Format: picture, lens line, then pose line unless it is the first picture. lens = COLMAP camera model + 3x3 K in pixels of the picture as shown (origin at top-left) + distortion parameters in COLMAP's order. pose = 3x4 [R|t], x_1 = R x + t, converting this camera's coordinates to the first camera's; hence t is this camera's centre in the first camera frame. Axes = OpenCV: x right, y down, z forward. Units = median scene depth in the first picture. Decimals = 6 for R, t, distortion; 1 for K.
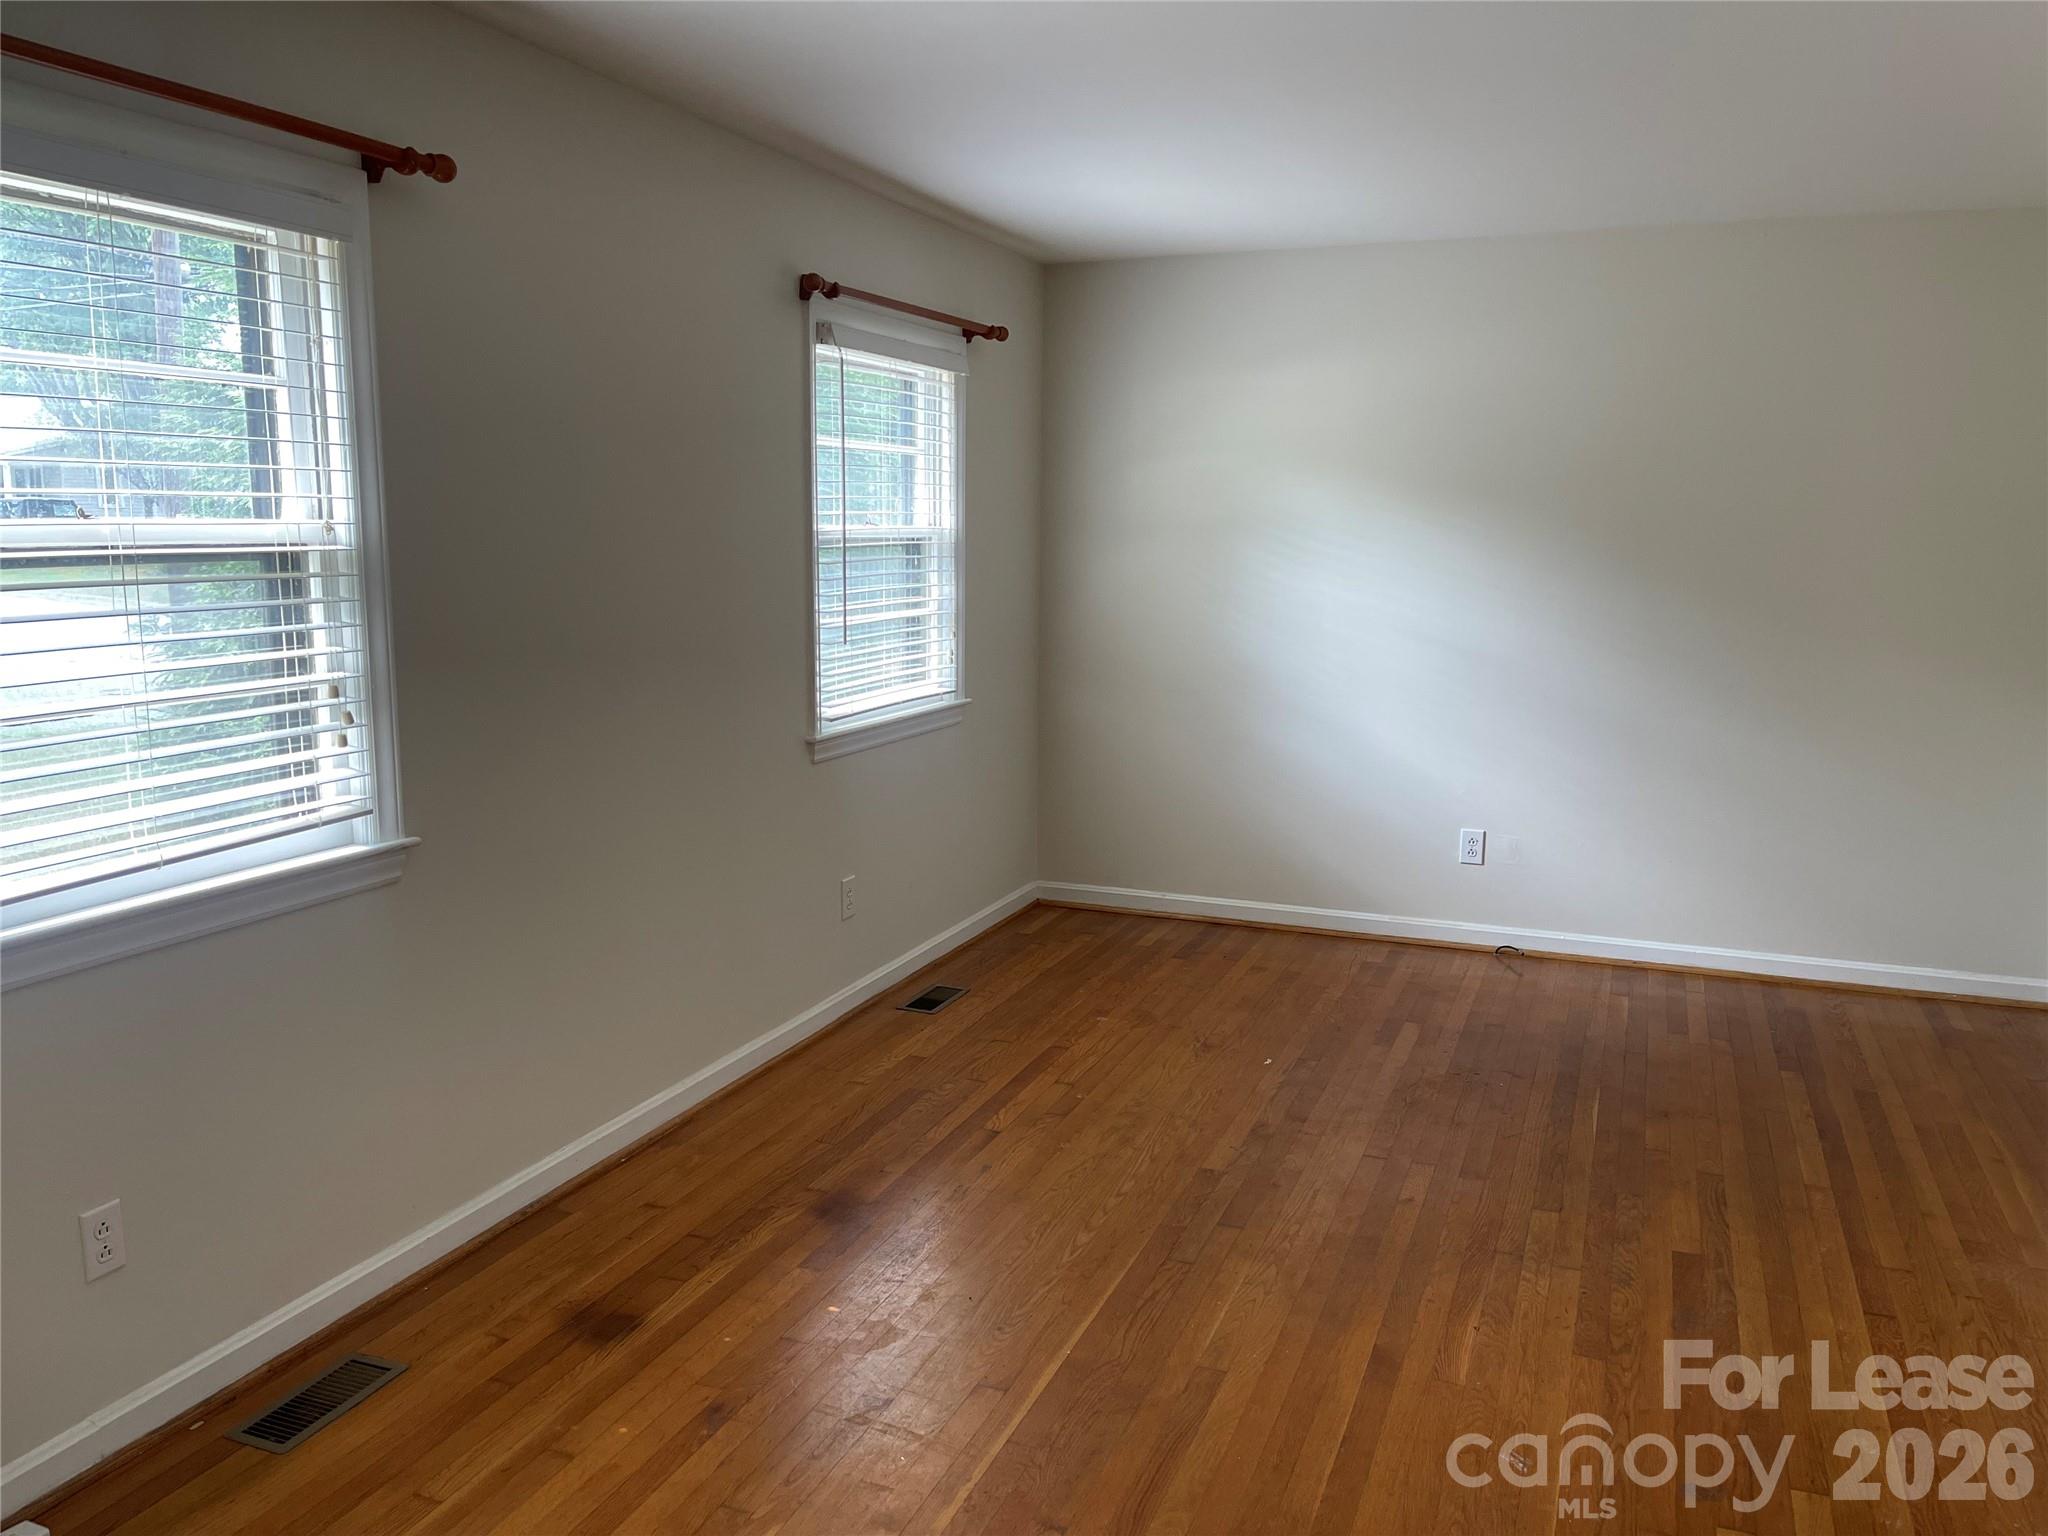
lens RADIAL K [[1542.4, 0, 1028.4], [0, 1542.4, 736.1], [0, 0, 1]] dist [0.063935, -0.076122]
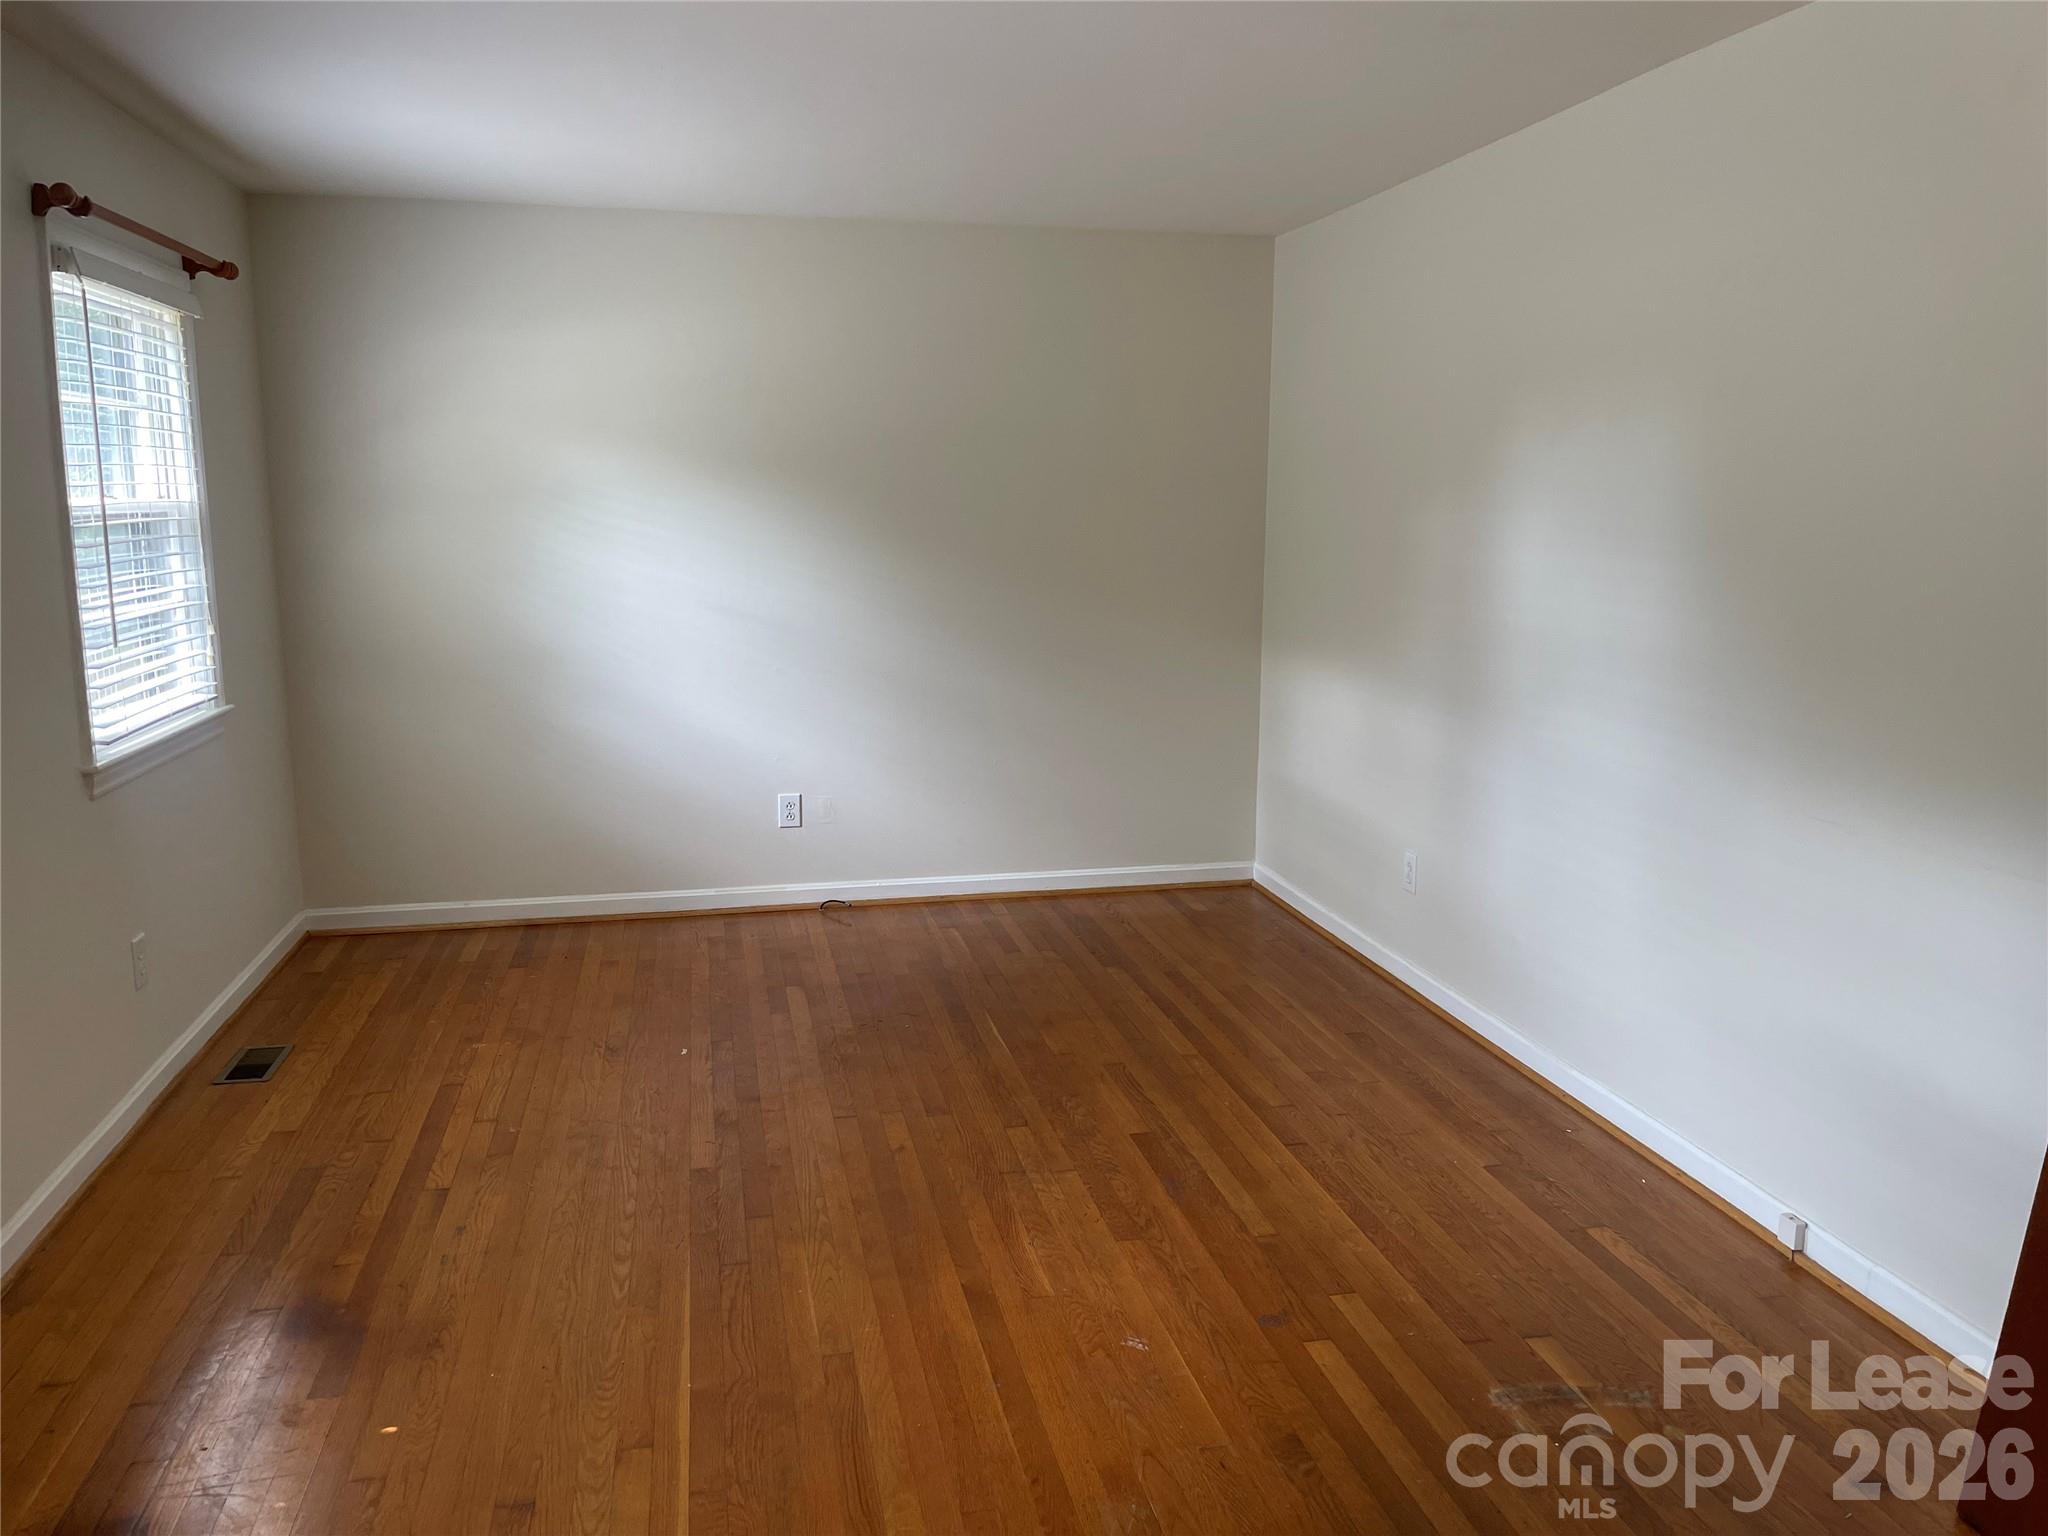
lens RADIAL K [[1542.7, 0, 1034.0], [0, 1542.7, 779.8], [0, 0, 1]] dist [0.070208, -0.091366]
pose [[0.841397, -0.108416, 0.529431, -0.162349], [0.085183, 0.994030, 0.068180, -0.006682], [-0.533662, -0.012268, 0.845609, 0.066834]]
